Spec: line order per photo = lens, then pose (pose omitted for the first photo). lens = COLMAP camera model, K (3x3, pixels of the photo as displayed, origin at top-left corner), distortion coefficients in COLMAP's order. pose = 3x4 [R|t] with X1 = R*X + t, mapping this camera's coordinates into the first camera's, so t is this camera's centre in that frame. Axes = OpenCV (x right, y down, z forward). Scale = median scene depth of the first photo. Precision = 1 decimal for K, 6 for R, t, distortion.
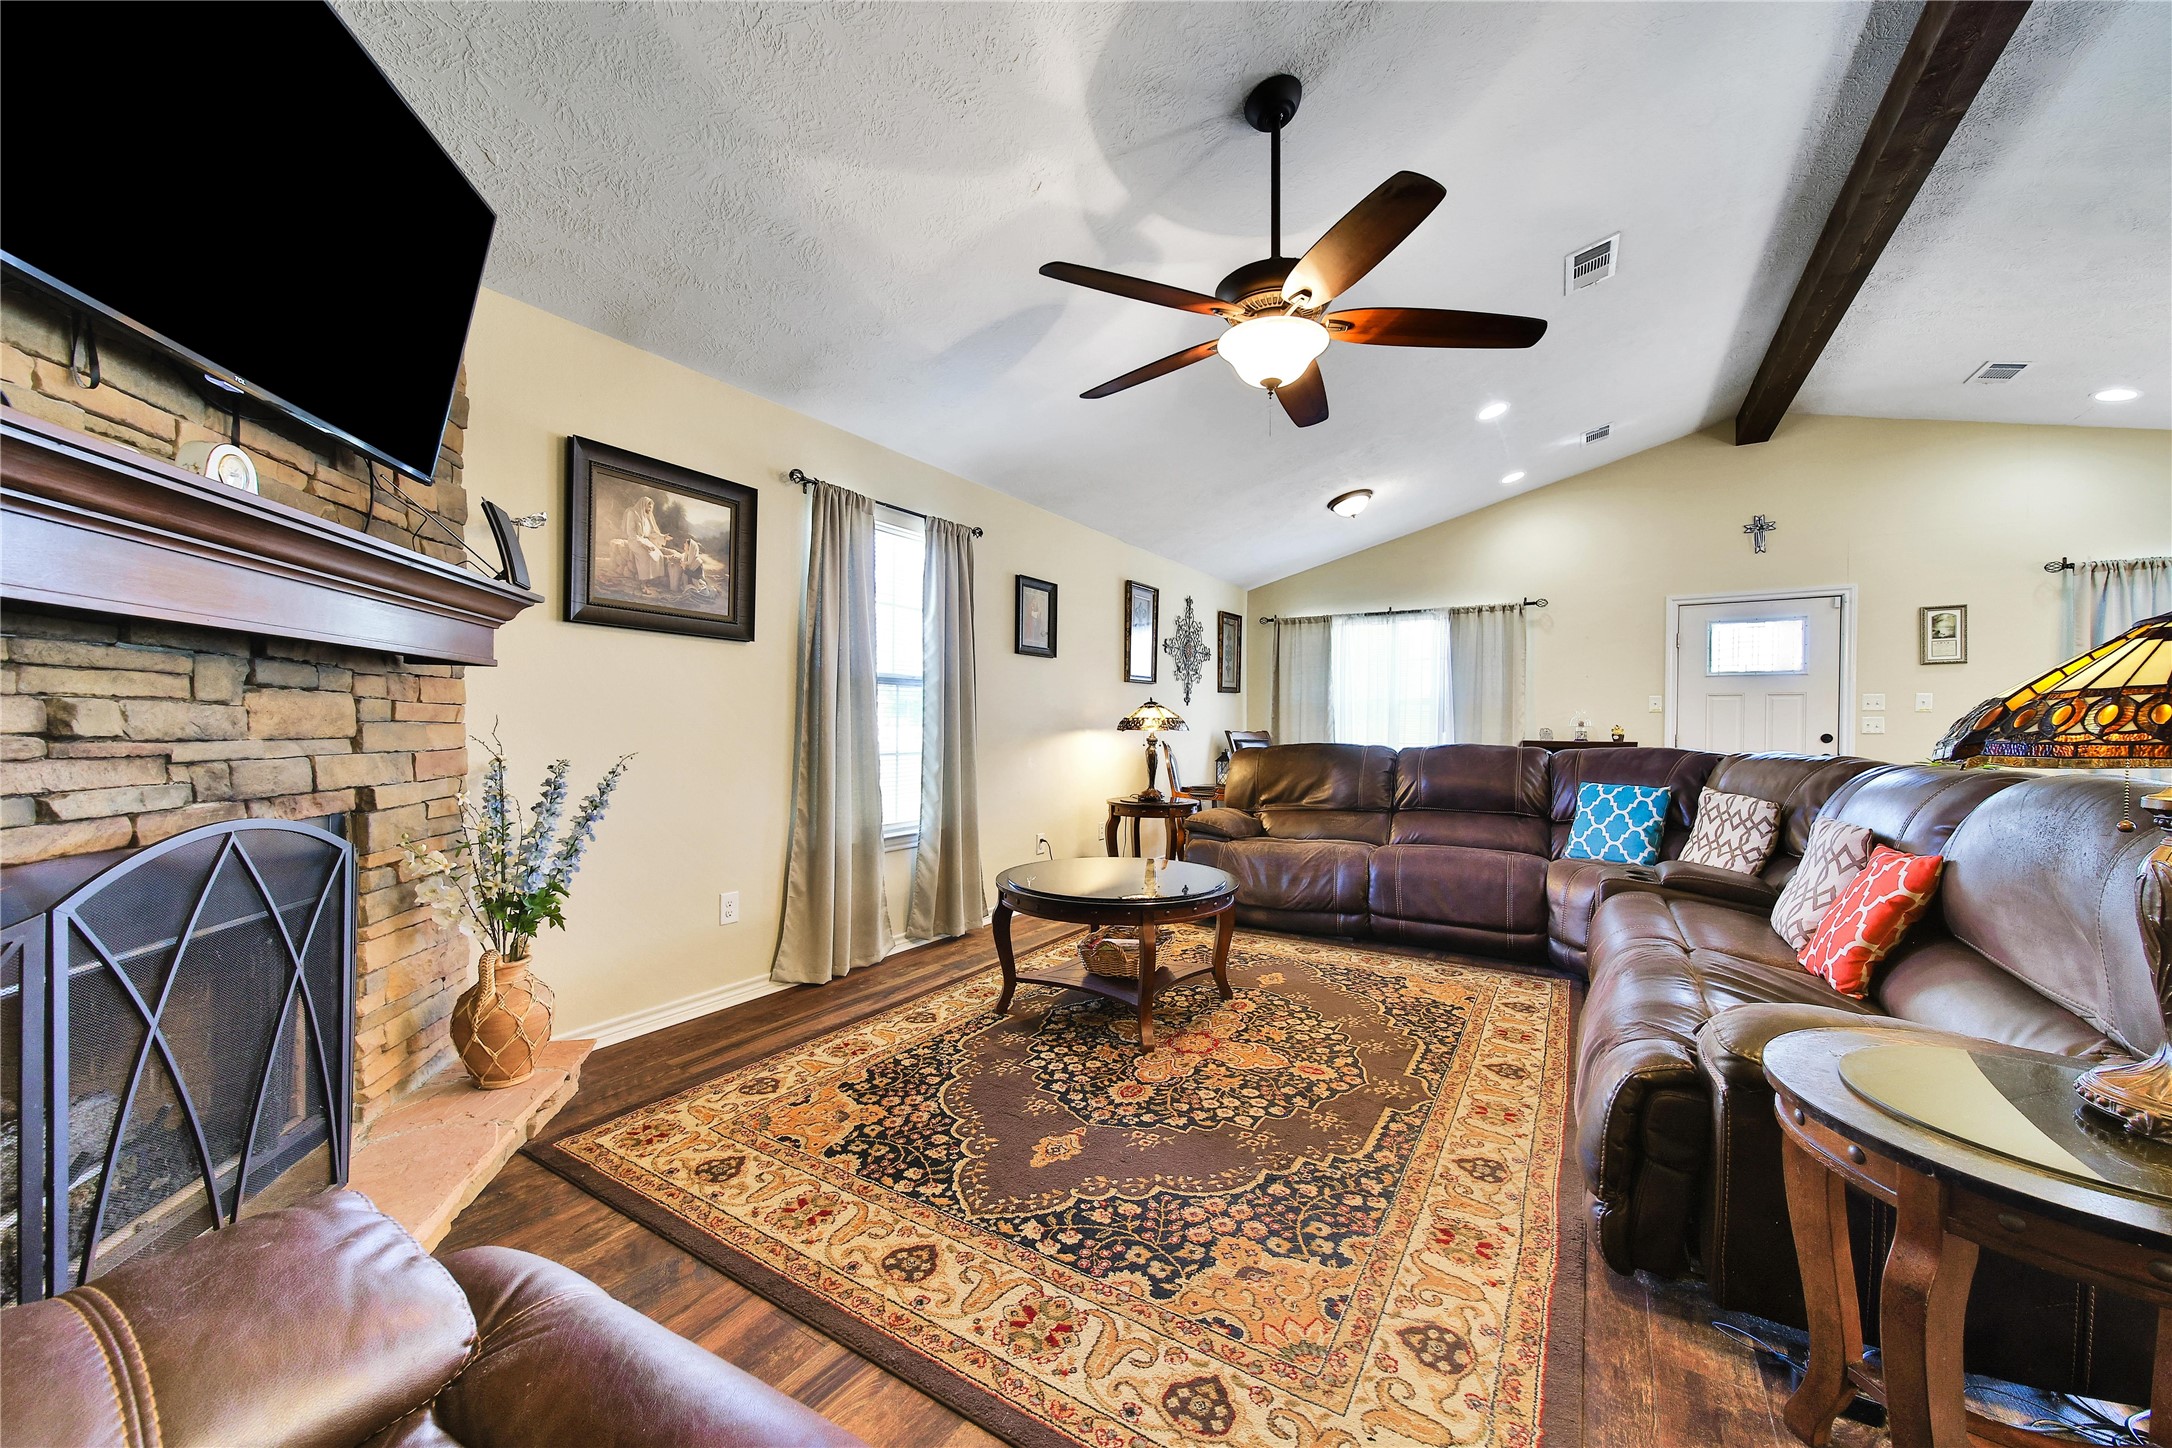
lens RADIAL K [[812.5, 0, 1095.0], [0, 812.5, 728.0], [0, 0, 1]] dist [-0.001490, 0.000019]
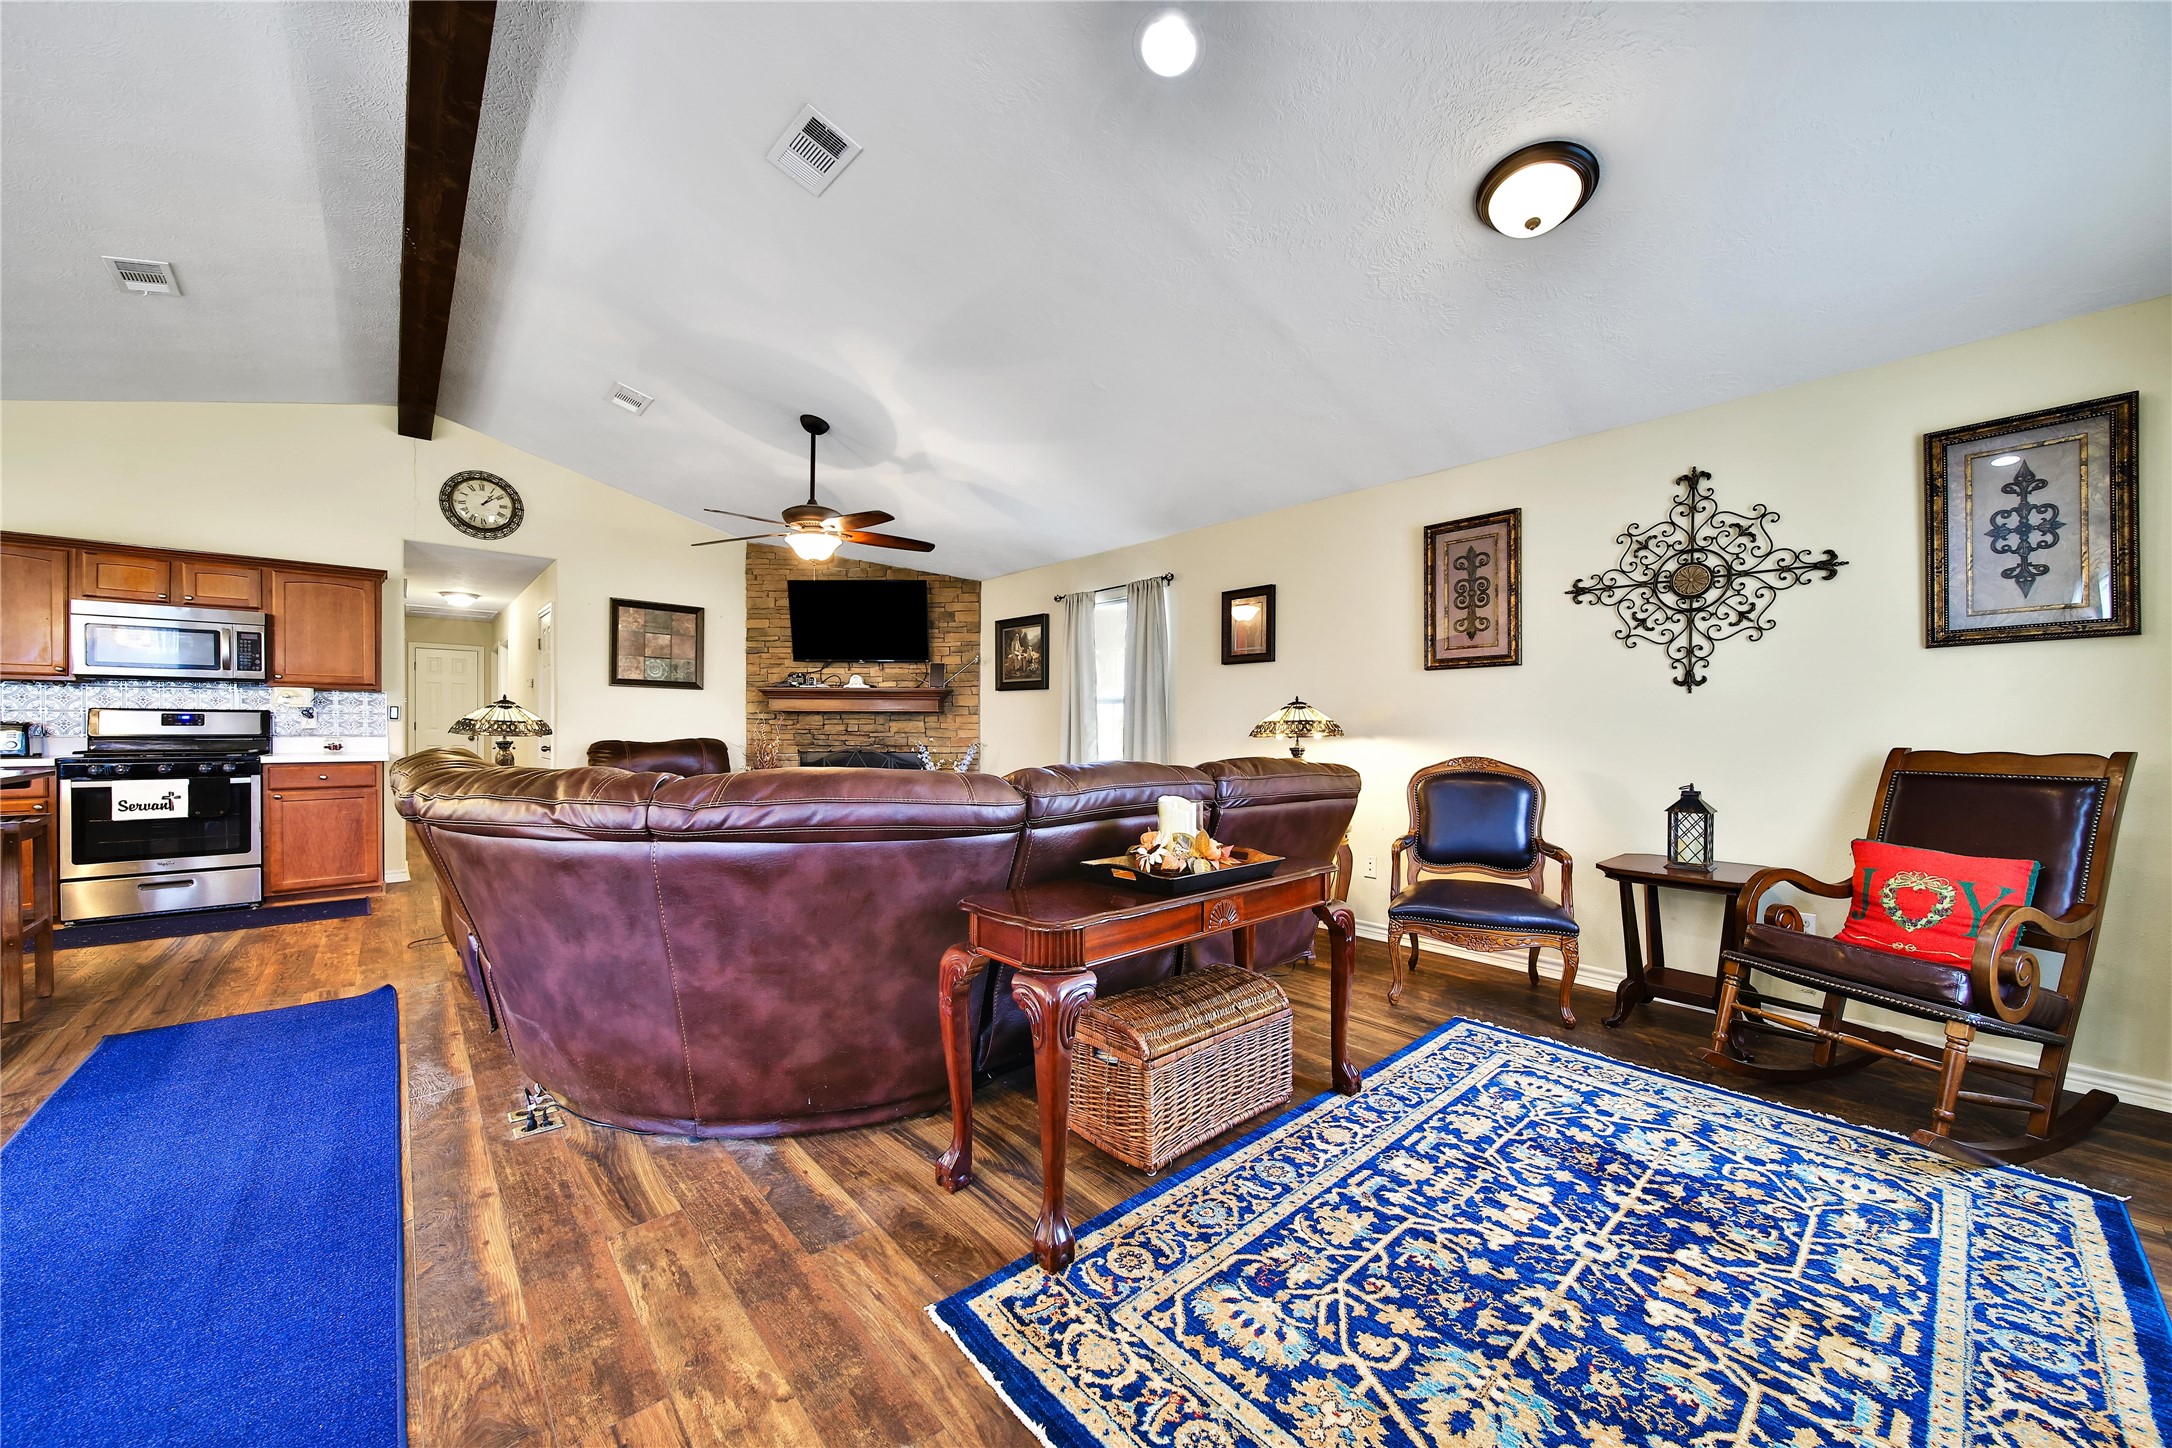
lens RADIAL K [[793.4, 0, 1092.7], [0, 793.4, 727.8], [0, 0, 1]] dist [0.000506, 0.000020]
pose [[-0.292167, -0.008958, -0.956325, 1.497278], [-0.011243, 0.999919, -0.005932, 0.000622], [0.956301, 0.009019, -0.292244, 1.763404]]
